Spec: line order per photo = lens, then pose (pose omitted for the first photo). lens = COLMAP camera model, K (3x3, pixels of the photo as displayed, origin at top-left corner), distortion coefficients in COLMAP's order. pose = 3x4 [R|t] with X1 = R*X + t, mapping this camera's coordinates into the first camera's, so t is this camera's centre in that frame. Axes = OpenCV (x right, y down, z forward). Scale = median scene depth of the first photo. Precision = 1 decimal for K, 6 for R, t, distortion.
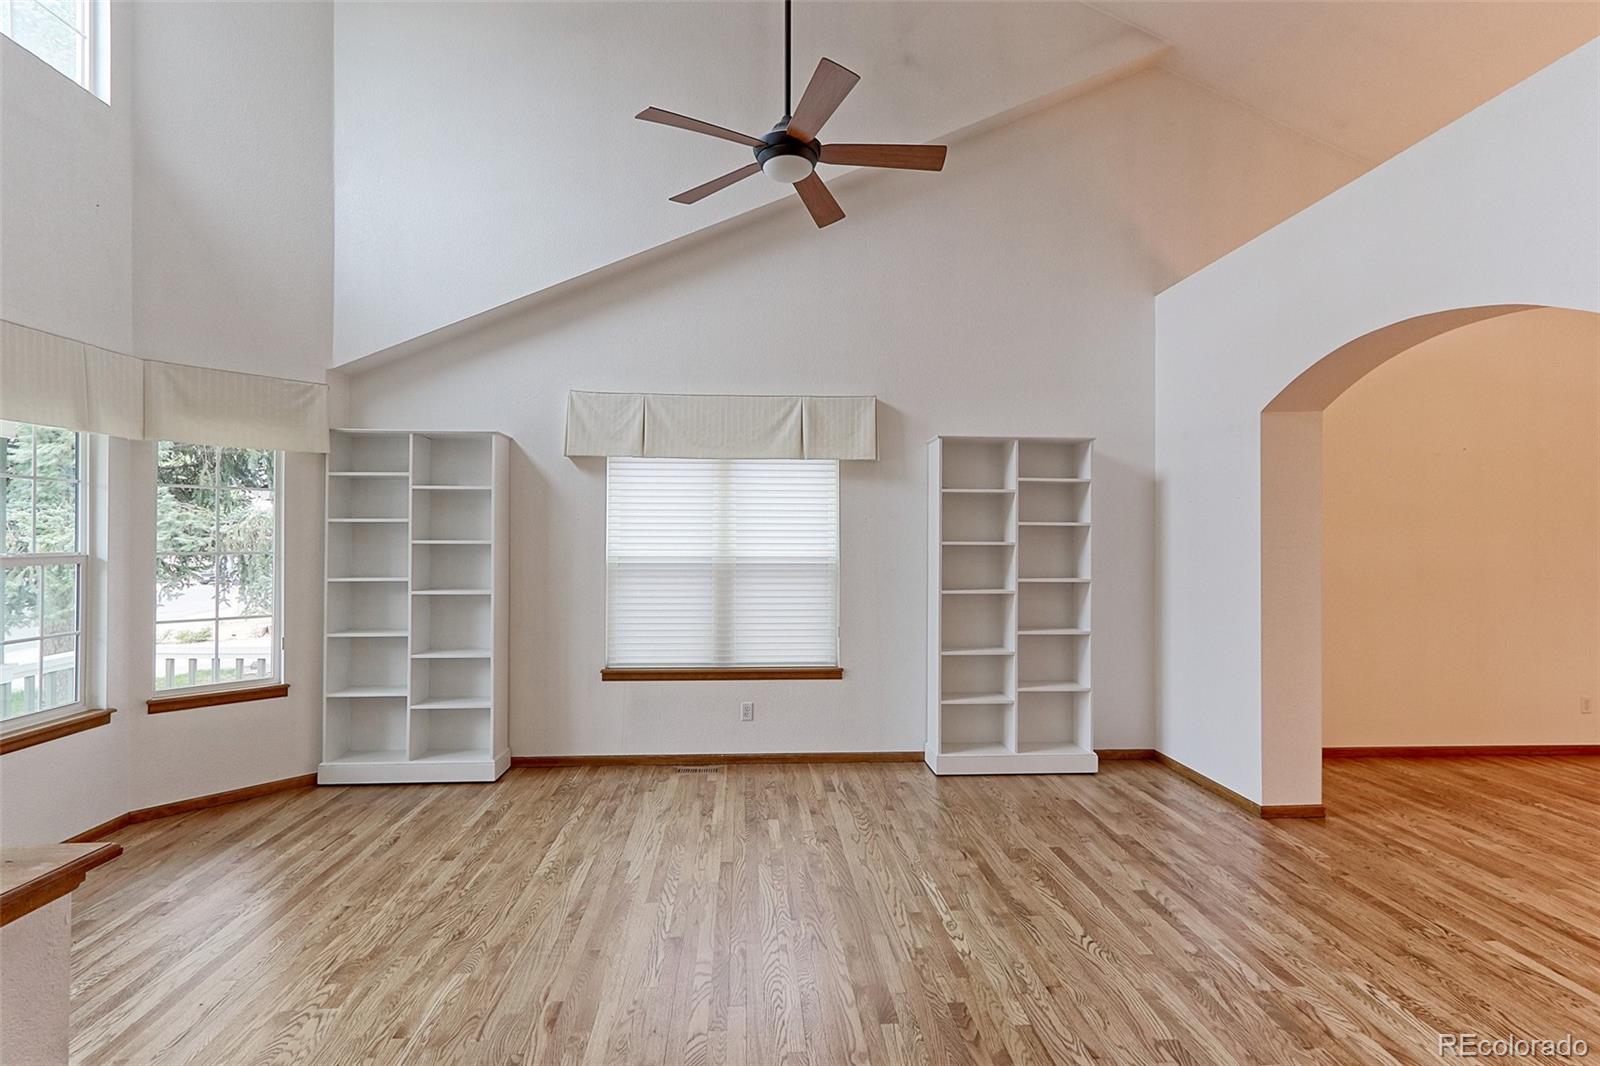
lens RADIAL K [[761.2, 0, 792.8], [0, 761.2, 531.4], [0, 0, 1]] dist [-0.000031, 0.001910]
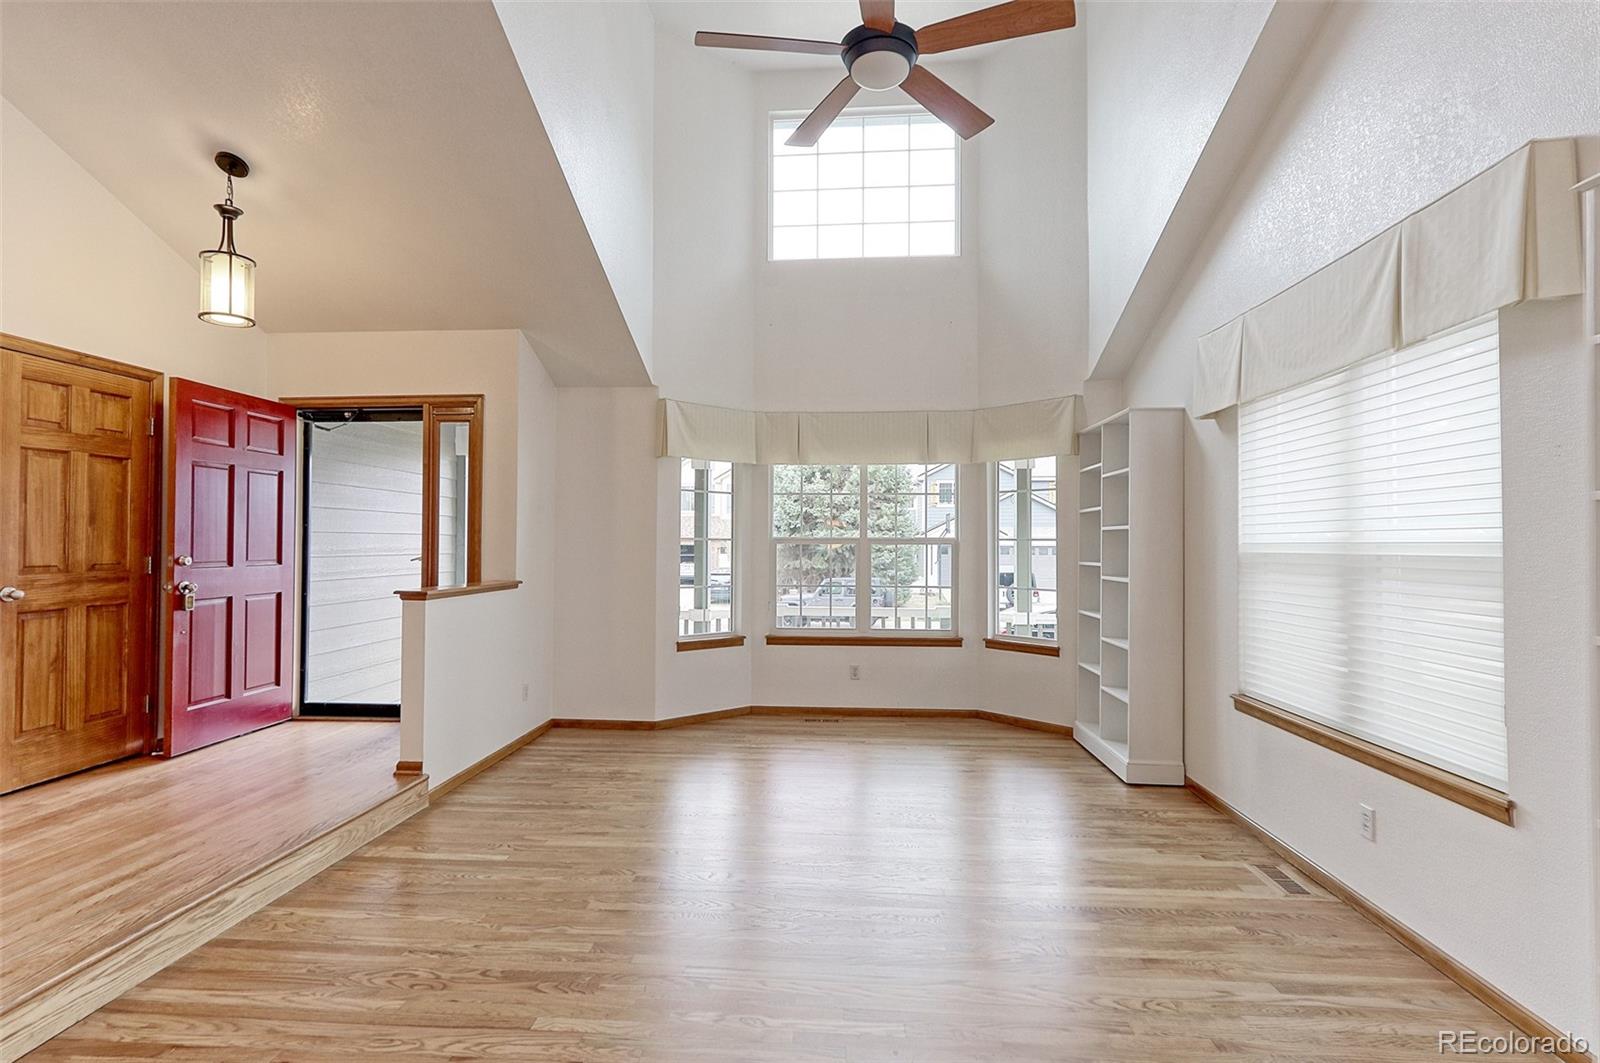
lens RADIAL K [[761.2, 0, 792.8], [0, 761.2, 529.9], [0, 0, 1]] dist [-0.000031, 0.001910]
pose [[-0.117702, -0.021726, -0.992811, 0.693982], [-0.001133, 0.999763, -0.021744, 0.045992], [0.993048, -0.001435, -0.117699, 0.831283]]
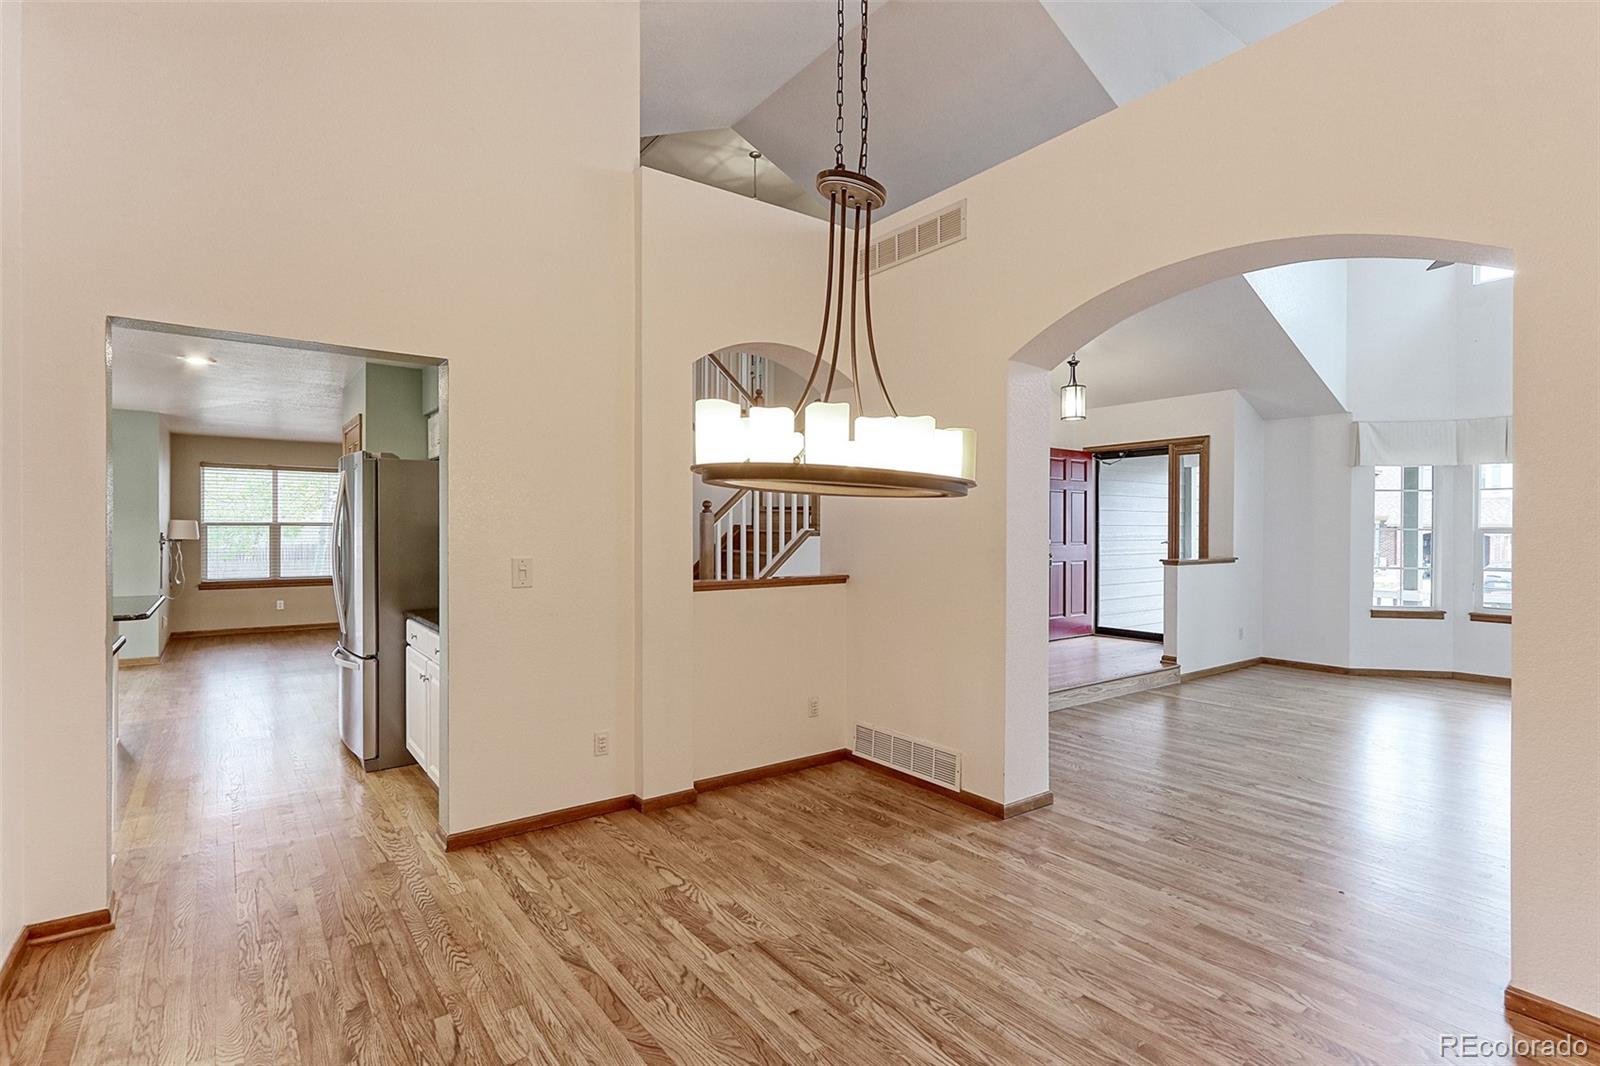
lens RADIAL K [[761.2, 0, 792.8], [0, 761.2, 531.4], [0, 0, 1]] dist [-0.000031, 0.001910]
pose [[-0.834862, -0.003398, -0.550448, 1.445569], [-0.003587, 0.999993, -0.000732, 0.044009], [0.550447, 0.001364, -0.834869, 1.201725]]
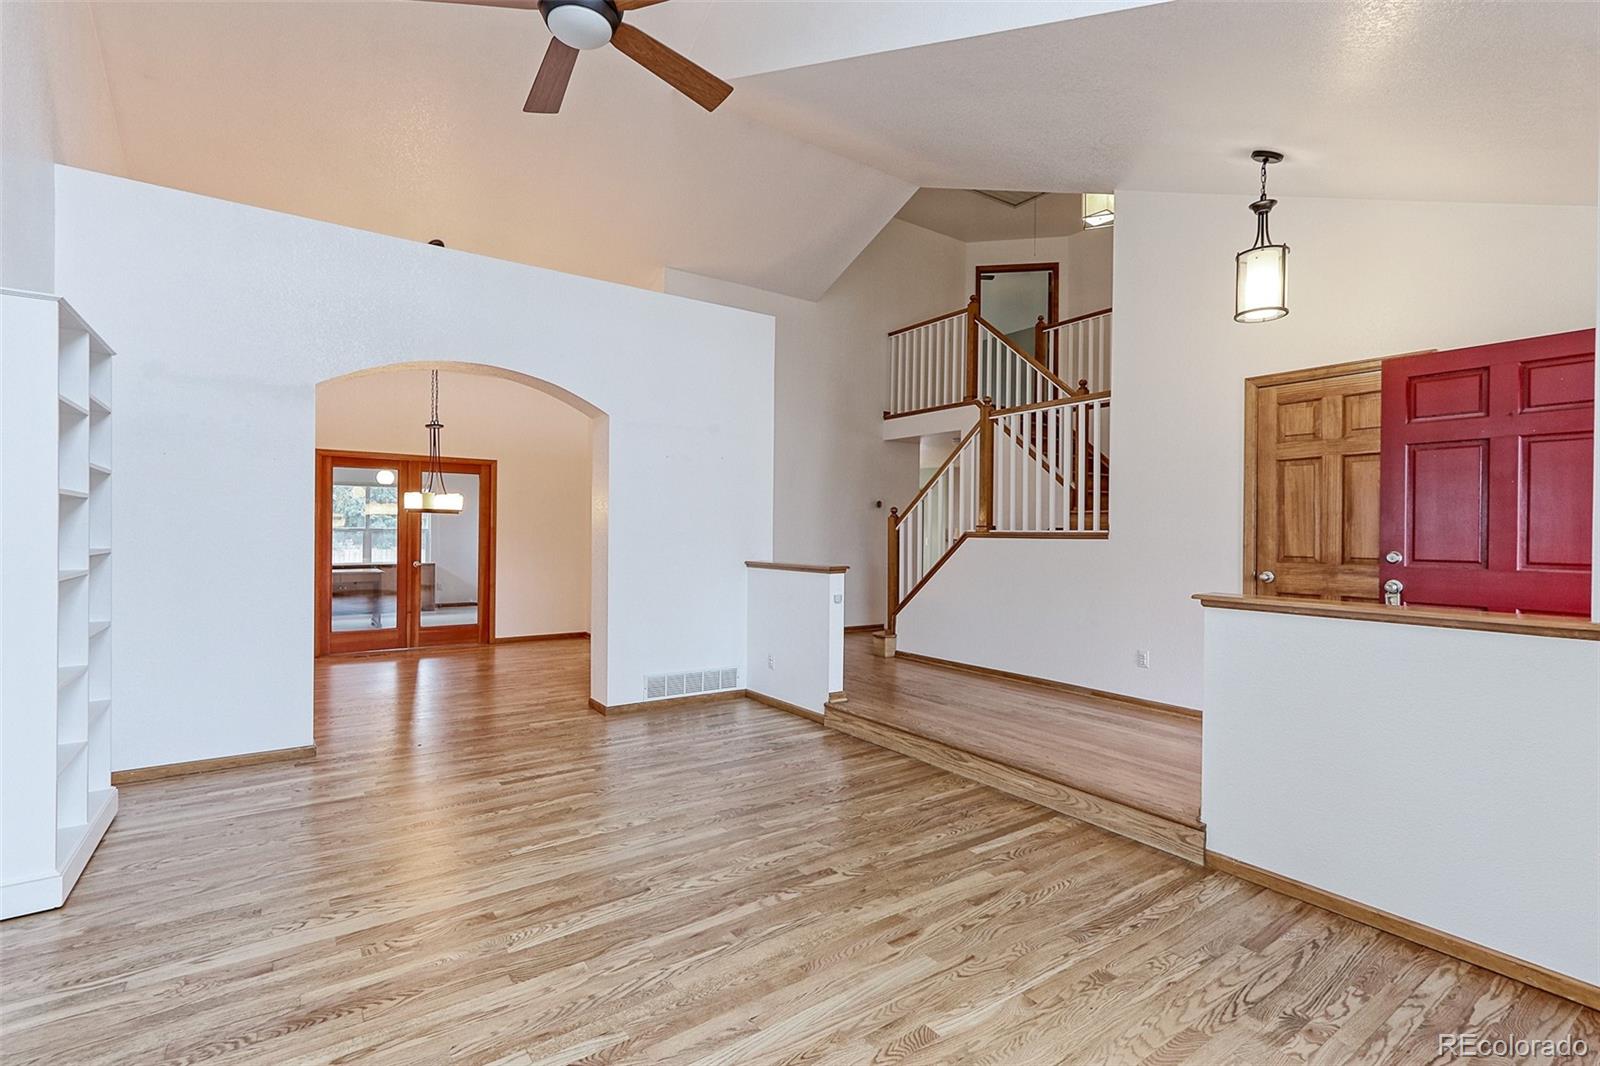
lens RADIAL K [[753.2, 0, 794.6], [0, 753.2, 531.8], [0, 0, 1]] dist [-0.000167, 0.000311]
pose [[-0.529703, -0.008888, 0.848137, -0.666196], [-0.017197, 0.999852, -0.000262, 0.047471], [-0.848009, -0.014725, -0.529777, 1.014800]]
